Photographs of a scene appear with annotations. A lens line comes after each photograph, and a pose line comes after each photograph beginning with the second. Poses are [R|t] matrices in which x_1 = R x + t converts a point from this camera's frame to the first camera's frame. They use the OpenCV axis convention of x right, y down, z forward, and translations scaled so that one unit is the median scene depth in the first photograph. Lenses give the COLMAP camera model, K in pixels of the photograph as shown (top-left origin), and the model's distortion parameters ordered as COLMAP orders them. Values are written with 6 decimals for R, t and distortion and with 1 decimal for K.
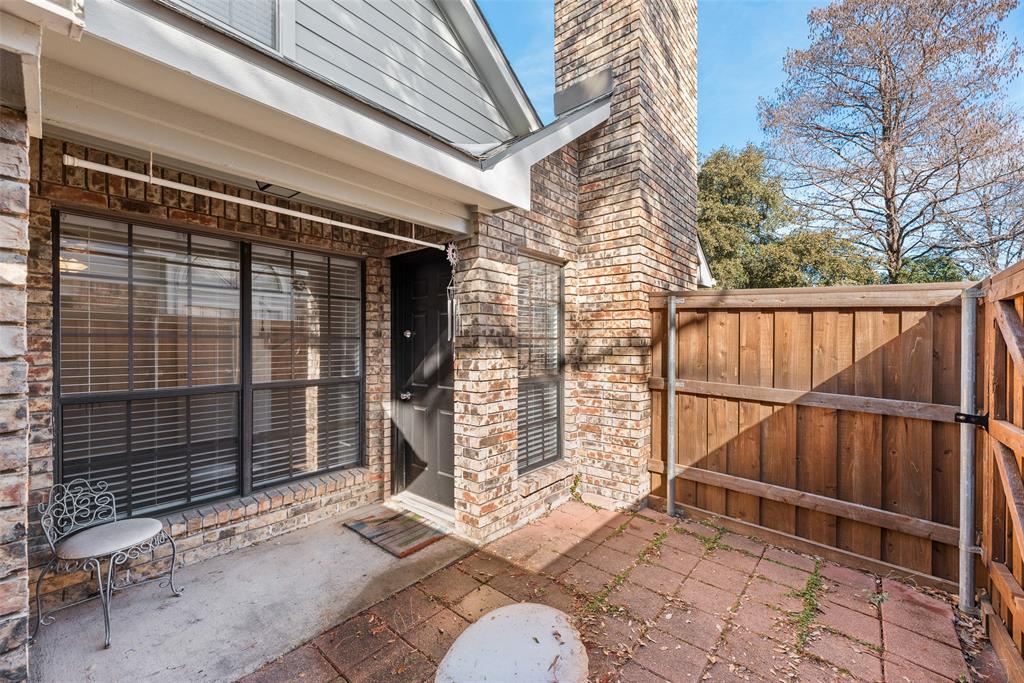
lens RADIAL K [[410.4, 0, 511.9], [0, 410.4, 346.0], [0, 0, 1]] dist [0.002939, 0.000049]
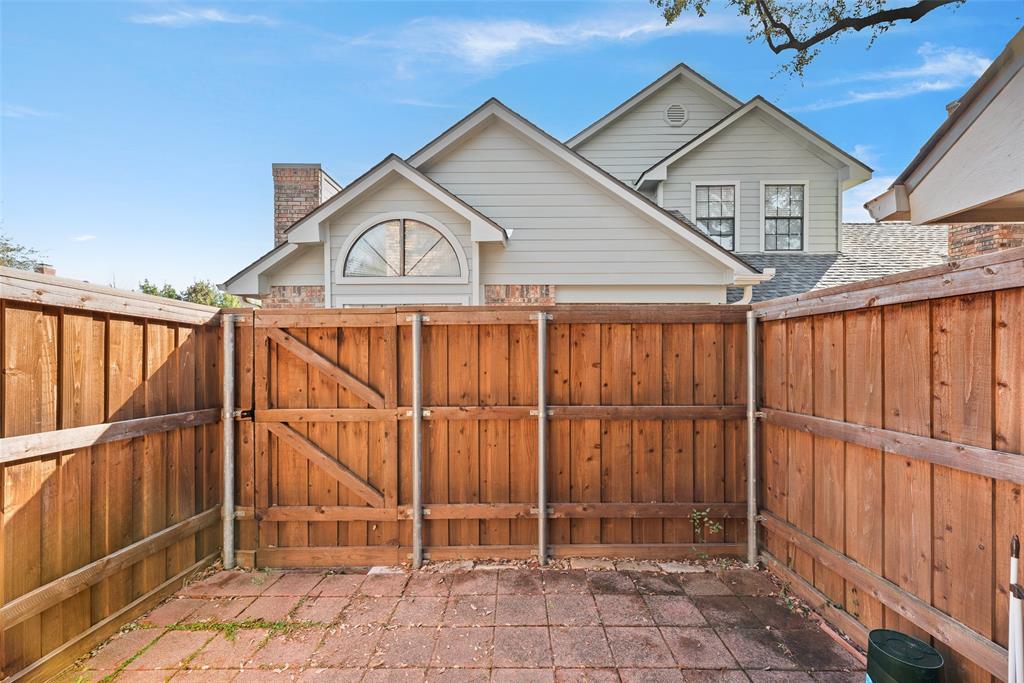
lens RADIAL K [[410.4, 0, 511.9], [0, 410.4, 346.0], [0, 0, 1]] dist [0.002939, 0.000049]
pose [[-0.640608, 0.000587, 0.767868, -0.355525], [0.006759, 0.999965, 0.004874, -0.032415], [-0.767839, 0.008313, -0.640589, 0.933059]]
